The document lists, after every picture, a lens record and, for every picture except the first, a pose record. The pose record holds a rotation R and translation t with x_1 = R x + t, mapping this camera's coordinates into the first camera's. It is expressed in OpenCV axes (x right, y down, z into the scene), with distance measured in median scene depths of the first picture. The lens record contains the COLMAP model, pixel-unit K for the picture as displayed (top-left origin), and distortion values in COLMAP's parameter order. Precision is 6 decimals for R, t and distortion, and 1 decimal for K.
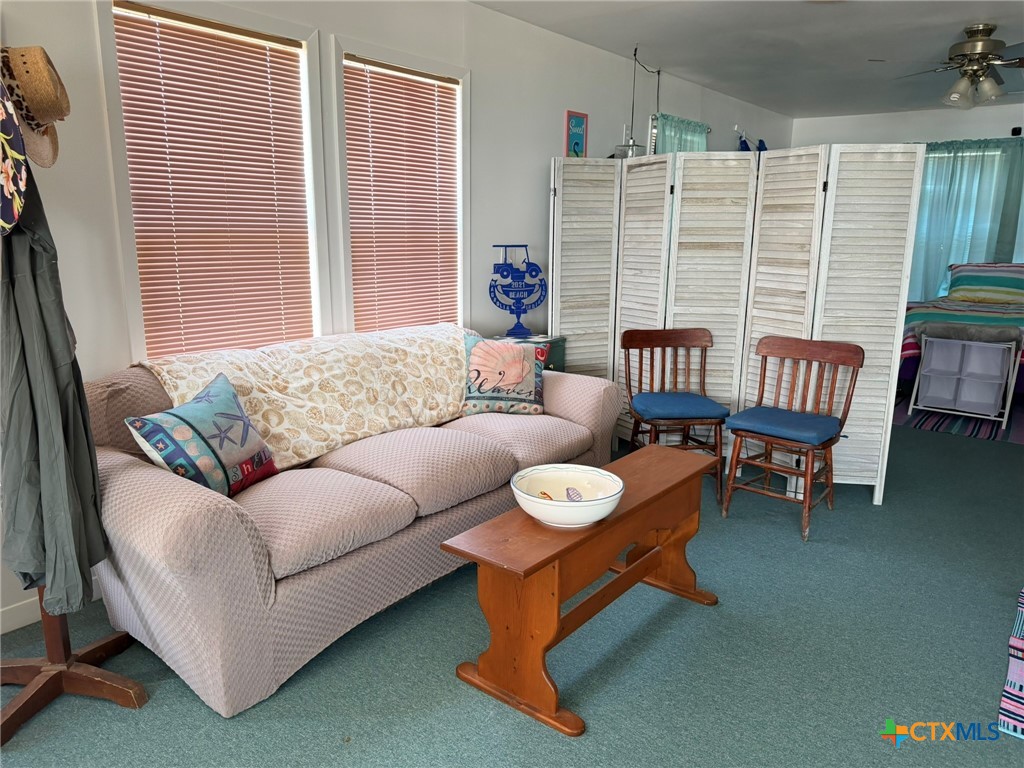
lens RADIAL K [[706.2, 0, 512.0], [0, 706.2, 384.0], [0, 0, 1]] dist [0.101825, -0.177520]
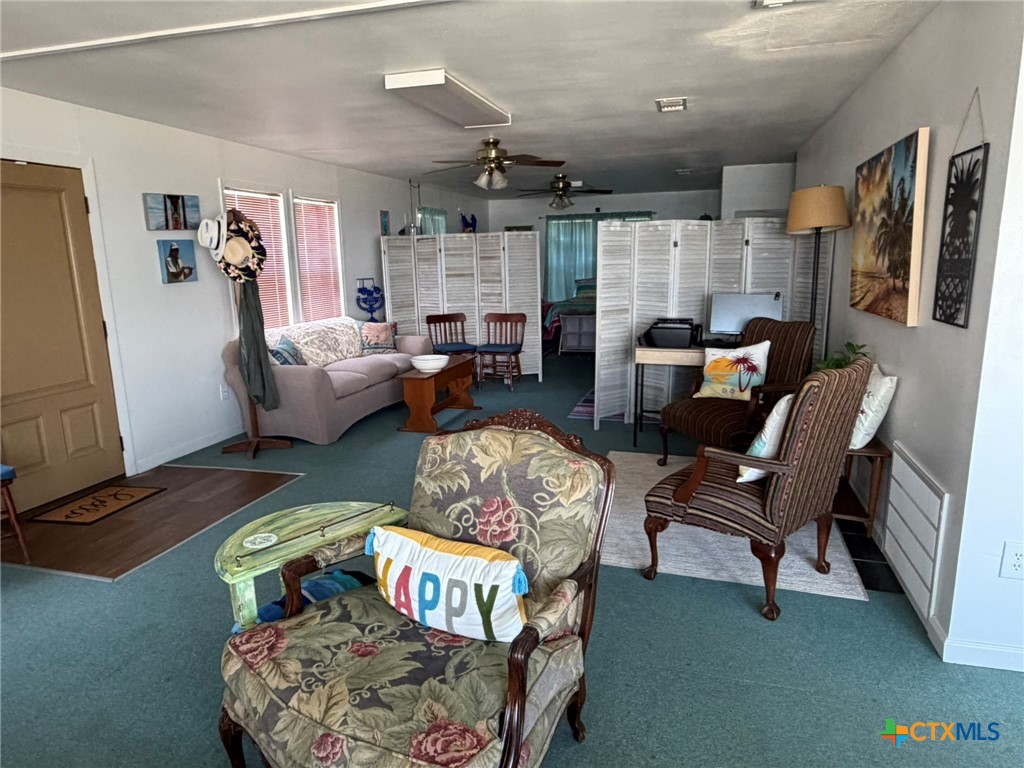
lens RADIAL K [[654.1, 0, 512.0], [0, 654.1, 384.0], [0, 0, 1]] dist [0.000554, -0.001412]
pose [[0.925829, -0.103142, 0.363596, -0.346524], [0.113820, 0.993469, -0.008003, 0.177040], [-0.360396, 0.048794, 0.931522, -0.937340]]
